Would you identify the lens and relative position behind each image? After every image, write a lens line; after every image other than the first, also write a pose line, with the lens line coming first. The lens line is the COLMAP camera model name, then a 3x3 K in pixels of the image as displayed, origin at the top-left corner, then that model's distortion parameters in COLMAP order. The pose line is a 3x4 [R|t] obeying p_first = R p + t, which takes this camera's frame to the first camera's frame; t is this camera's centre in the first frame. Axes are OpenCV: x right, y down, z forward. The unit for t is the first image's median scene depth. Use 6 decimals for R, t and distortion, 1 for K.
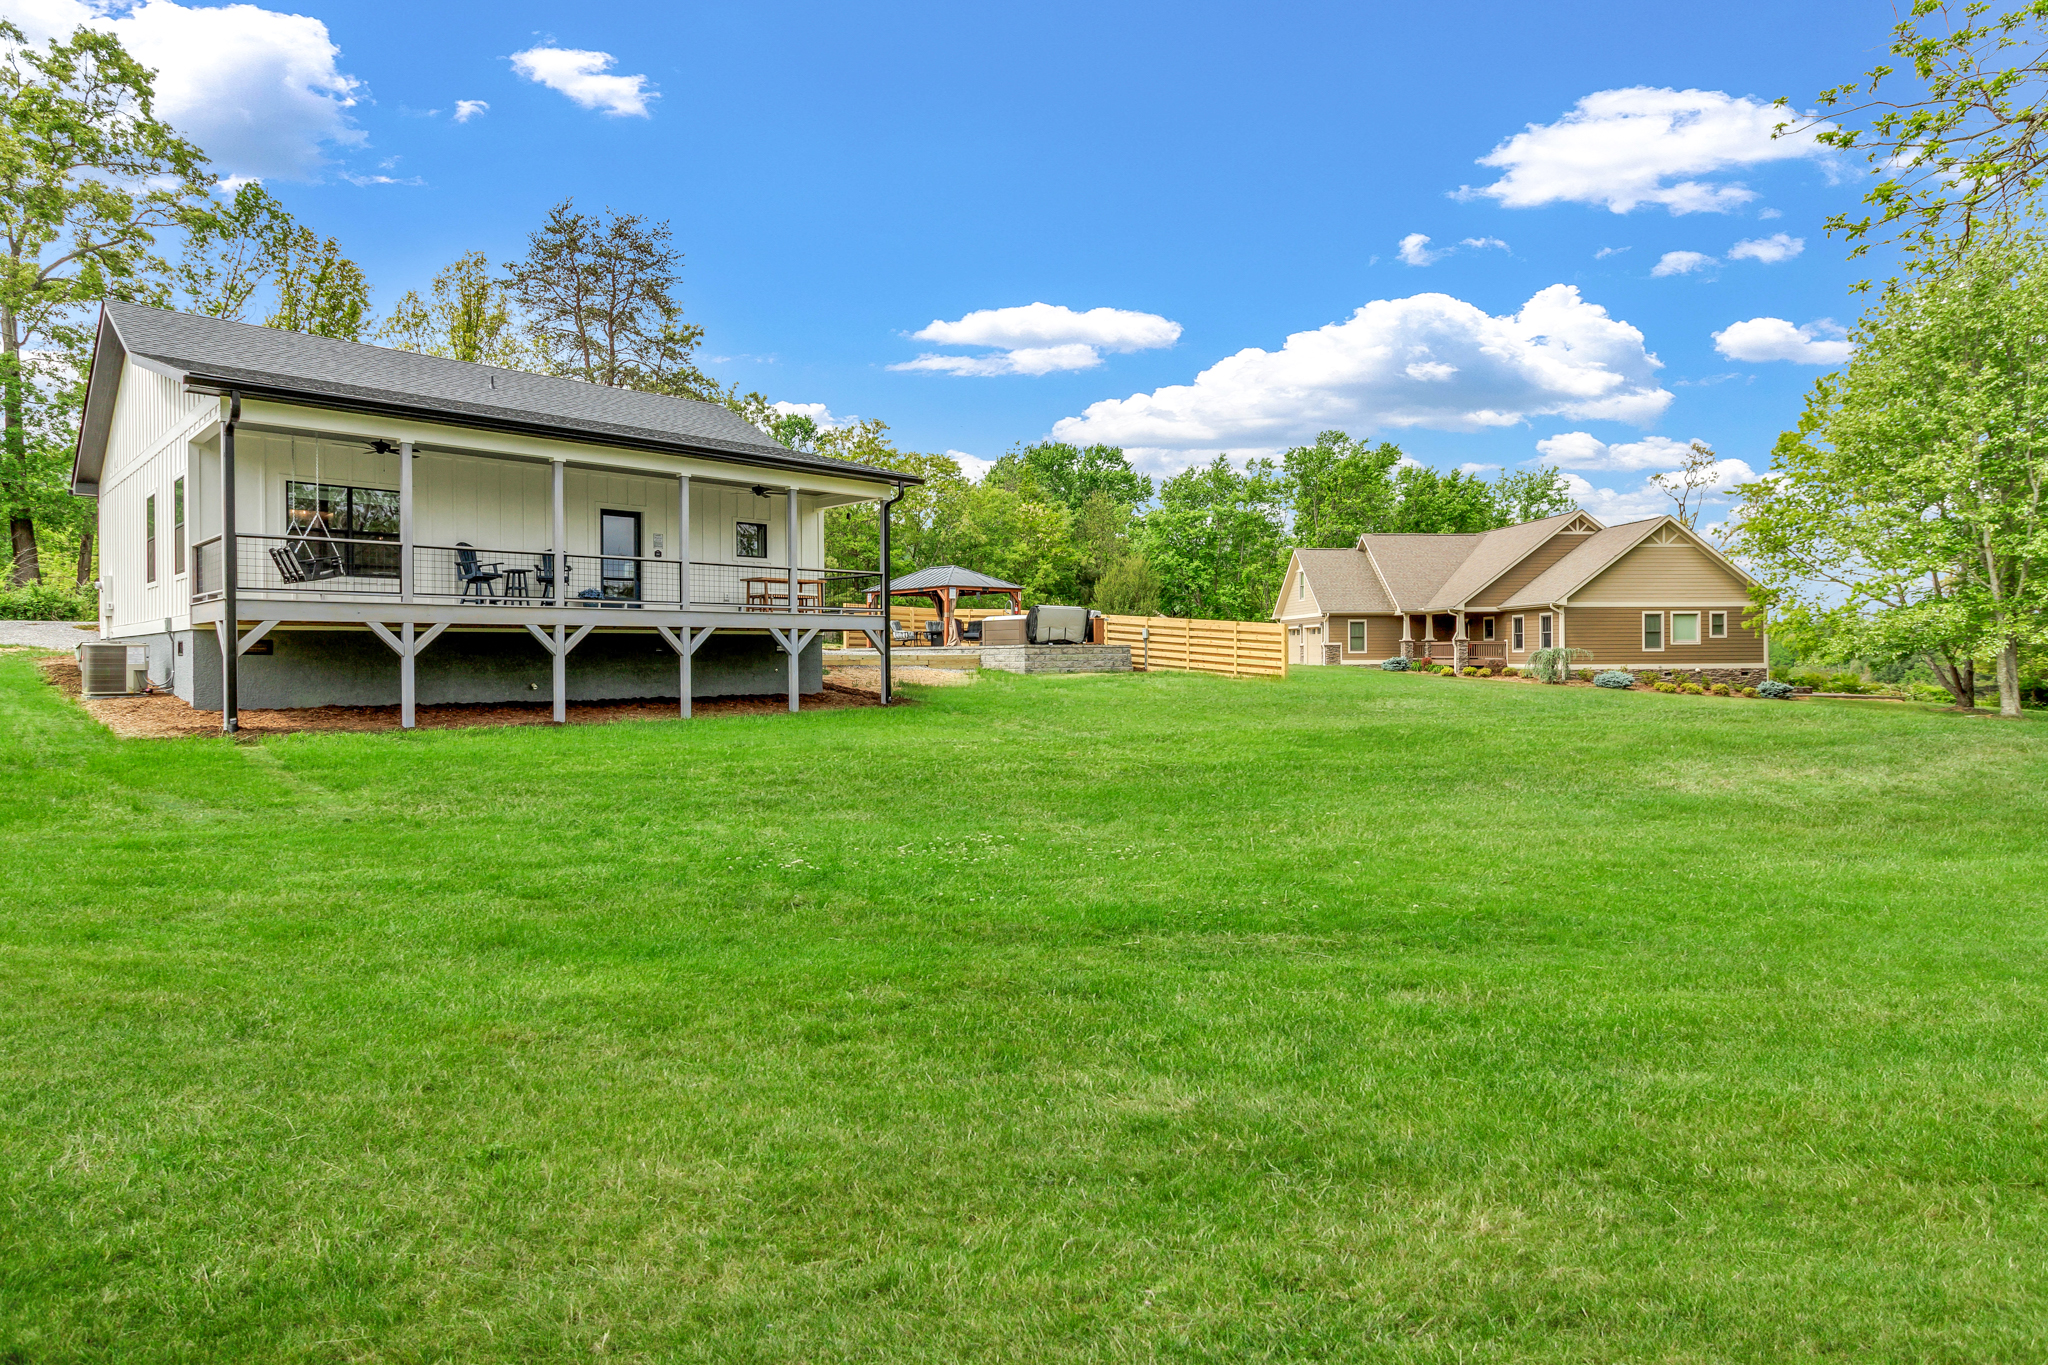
lens RADIAL K [[1097.9, 0, 1022.1], [0, 1097.9, 657.2], [0, 0, 1]] dist [-0.001283, -0.002270]
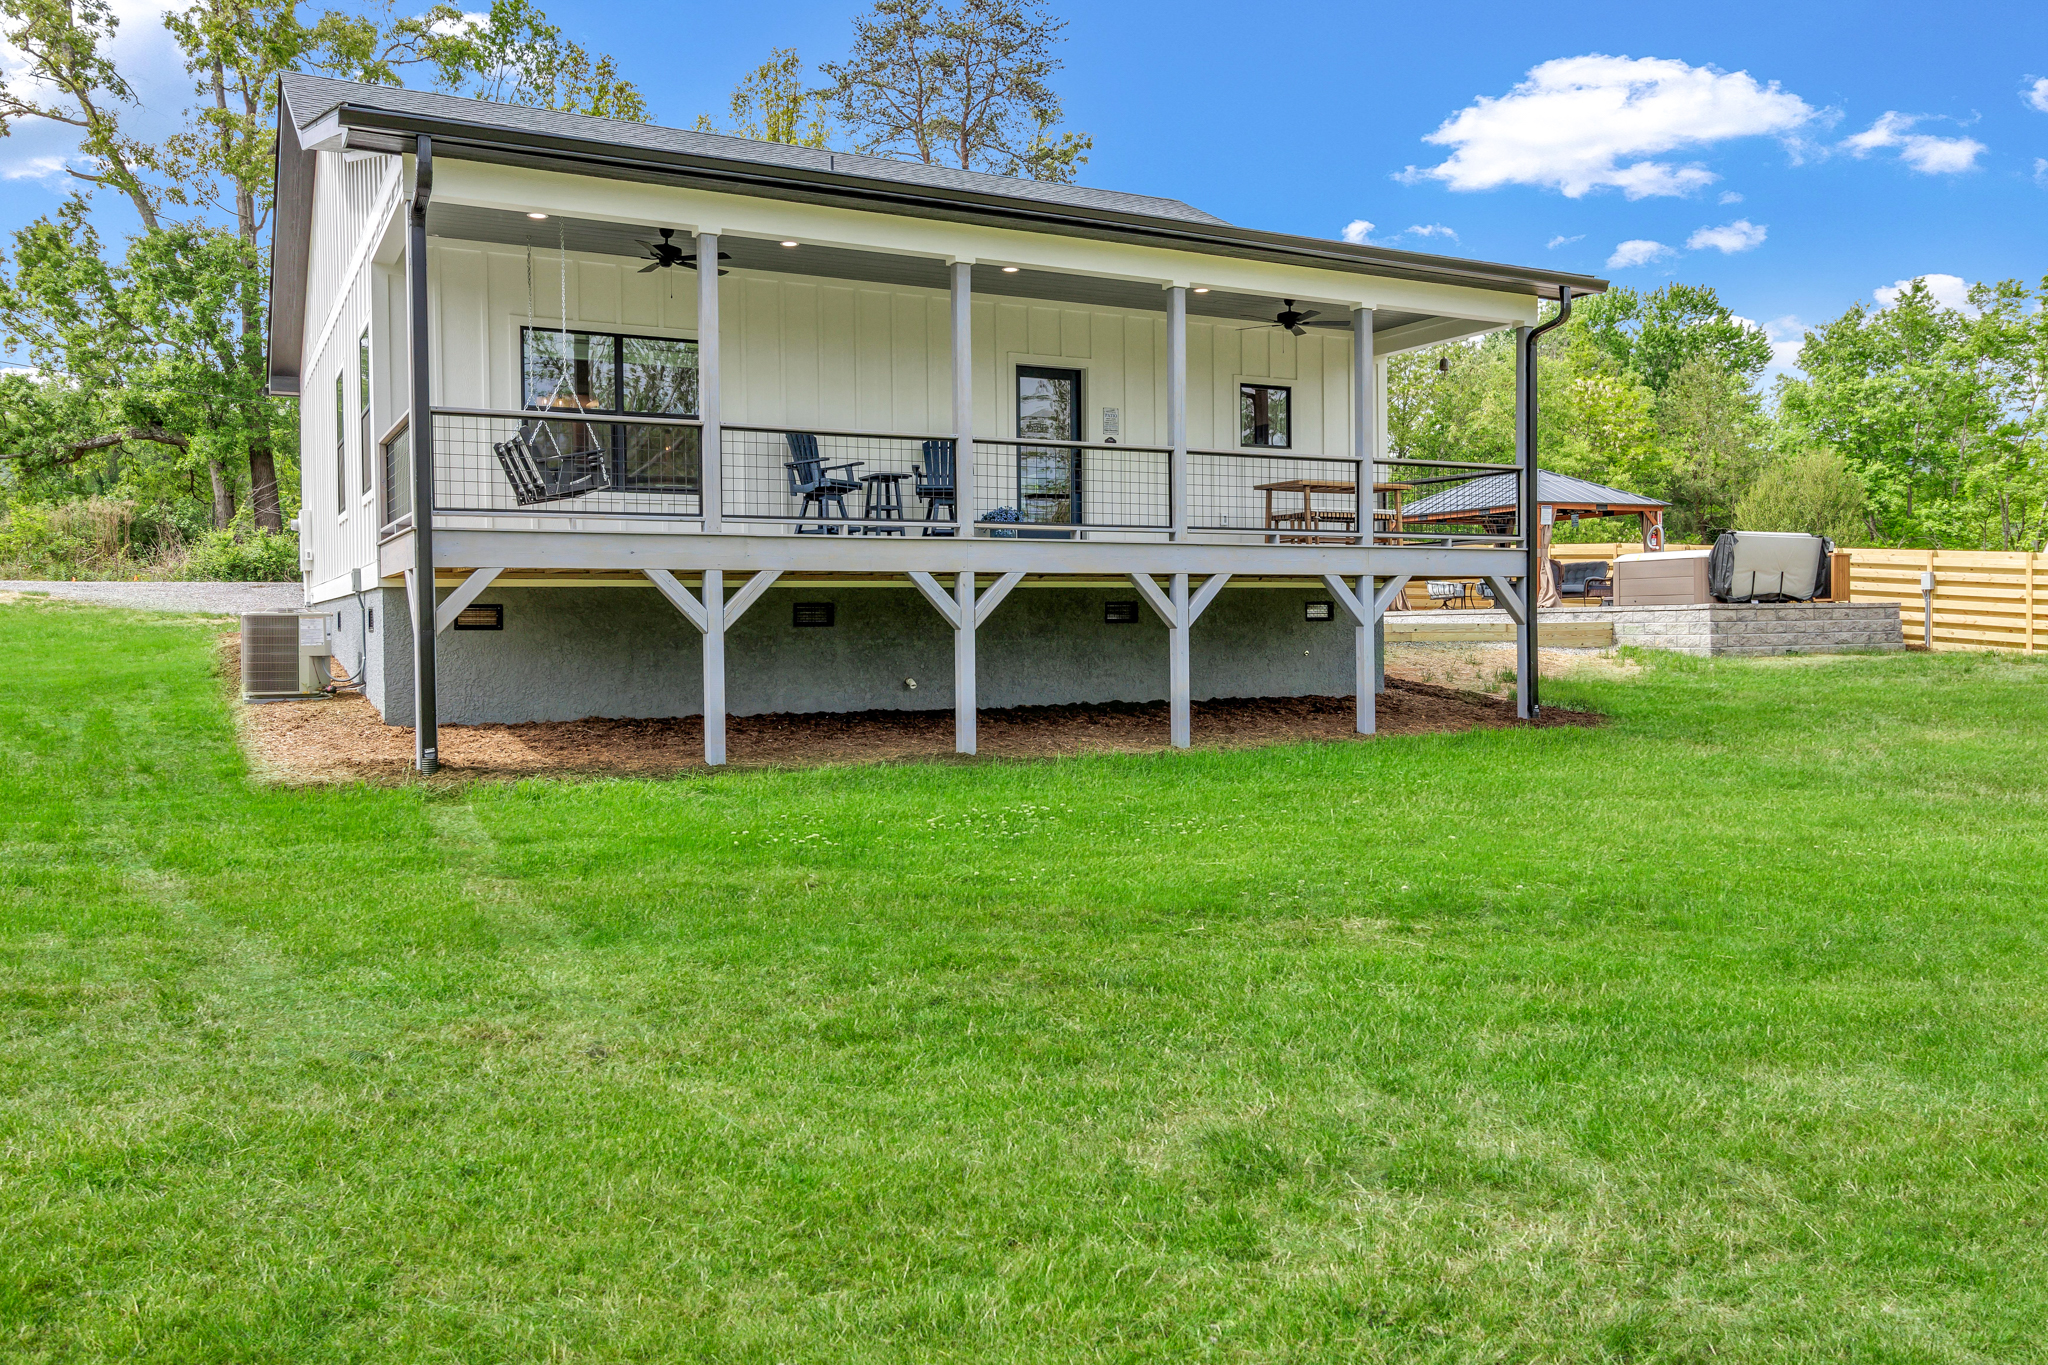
lens RADIAL K [[1555.1, 0, 1024.0], [0, 1555.1, 682.5], [0, 0, 1]] dist [-0.006749, 0.002149]
pose [[0.953320, 0.007581, -0.301866, -0.140154], [0.003725, 0.999313, 0.036862, -0.002857], [0.301938, -0.036266, 0.952637, 0.242147]]
